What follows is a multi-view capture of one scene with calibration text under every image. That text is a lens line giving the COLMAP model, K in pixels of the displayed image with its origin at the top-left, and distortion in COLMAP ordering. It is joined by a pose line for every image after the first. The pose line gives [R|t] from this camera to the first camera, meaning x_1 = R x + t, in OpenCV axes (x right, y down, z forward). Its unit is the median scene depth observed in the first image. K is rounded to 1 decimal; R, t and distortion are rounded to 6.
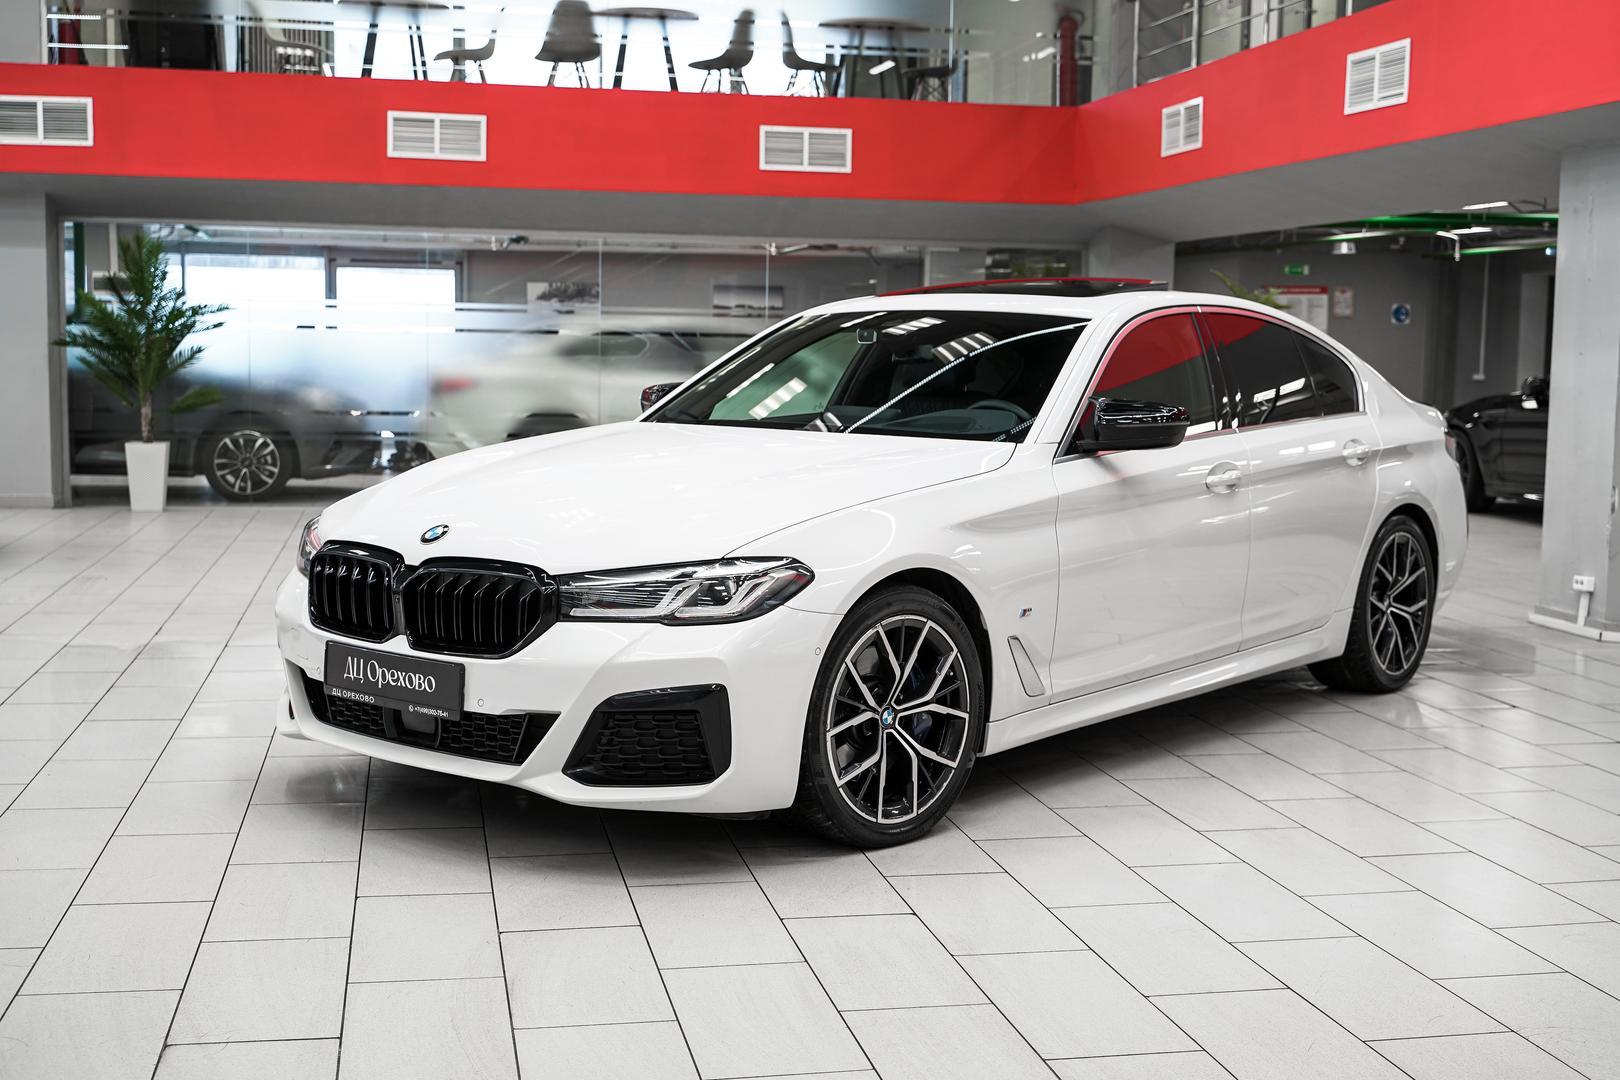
lens RADIAL K [[1978.0, 0, 810.0], [0, 1978.0, 540.0], [0, 0, 1]] dist [0.004420, -0.023832]
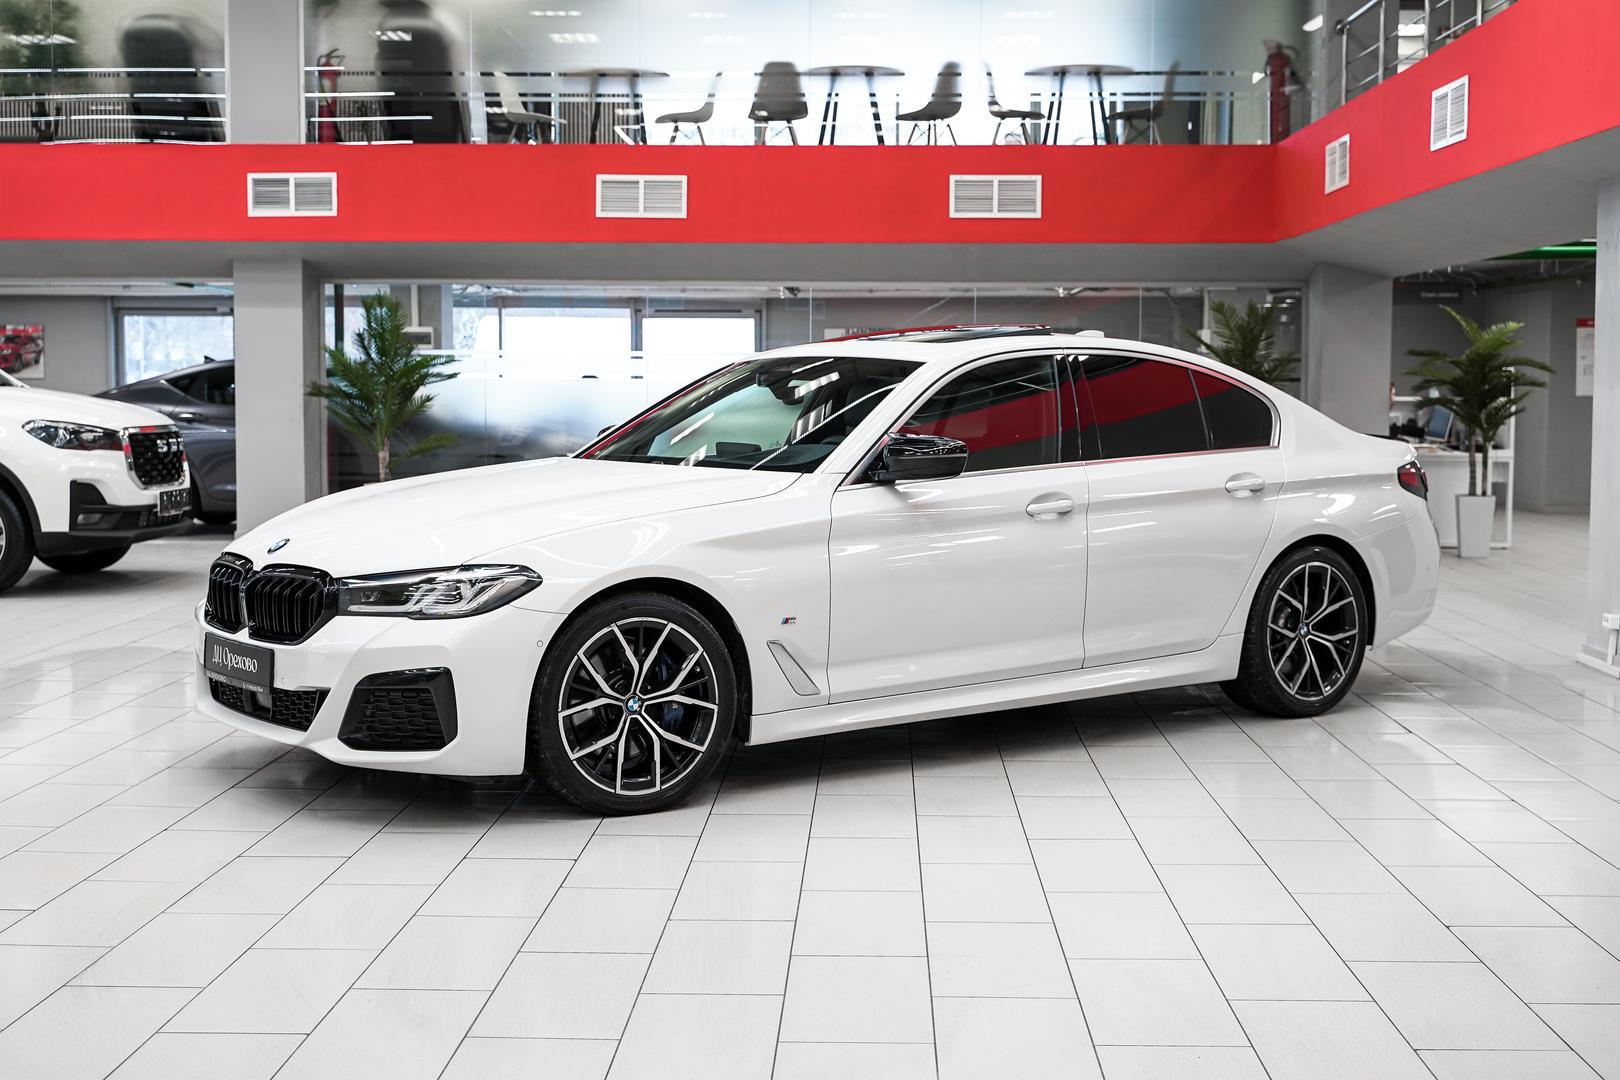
lens RADIAL K [[2092.8, 0, 810.0], [0, 2092.8, 540.0], [0, 0, 1]] dist [0.000837, -0.026133]
pose [[0.972387, 0.005603, -0.233305, 0.233228], [-0.011760, 0.999618, -0.025007, 0.011744], [0.233076, 0.027060, 0.972082, -0.100698]]
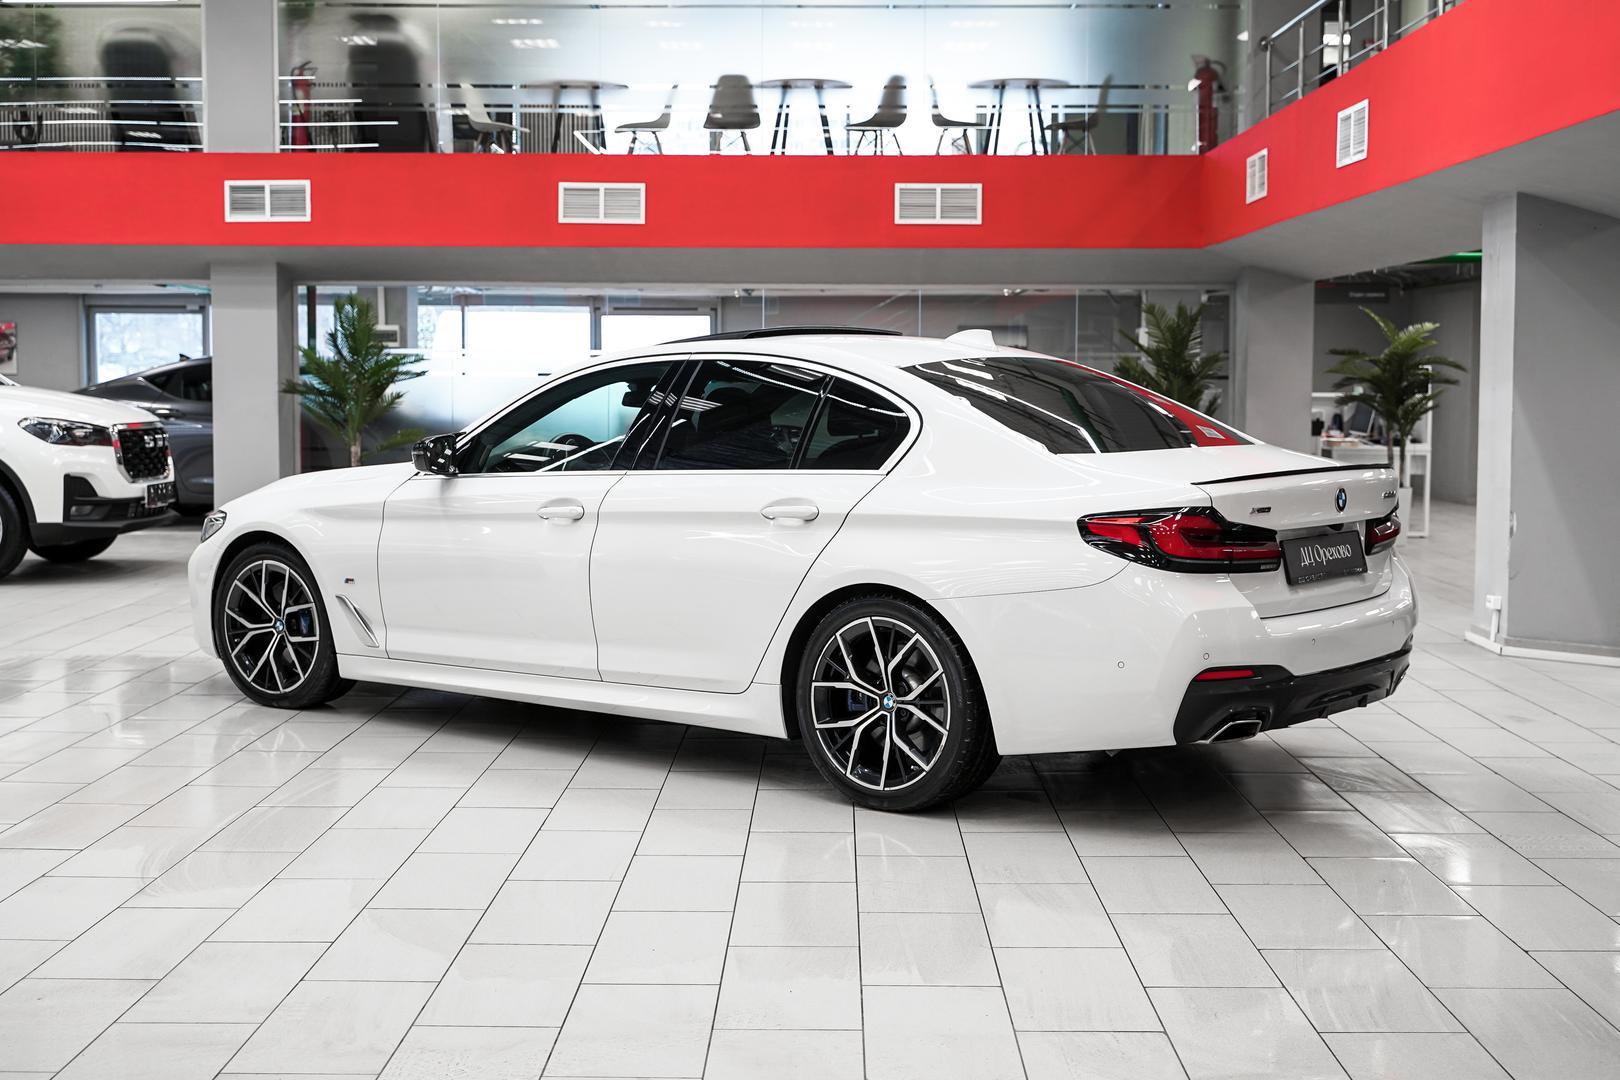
lens RADIAL K [[2092.8, 0, 810.0], [0, 2092.8, 540.0], [0, 0, 1]] dist [0.000837, -0.026133]
pose [[0.977007, 0.004996, -0.213150, 0.256063], [-0.009759, 0.999725, -0.021300, 0.015255], [0.212985, 0.022891, 0.976787, -0.182257]]
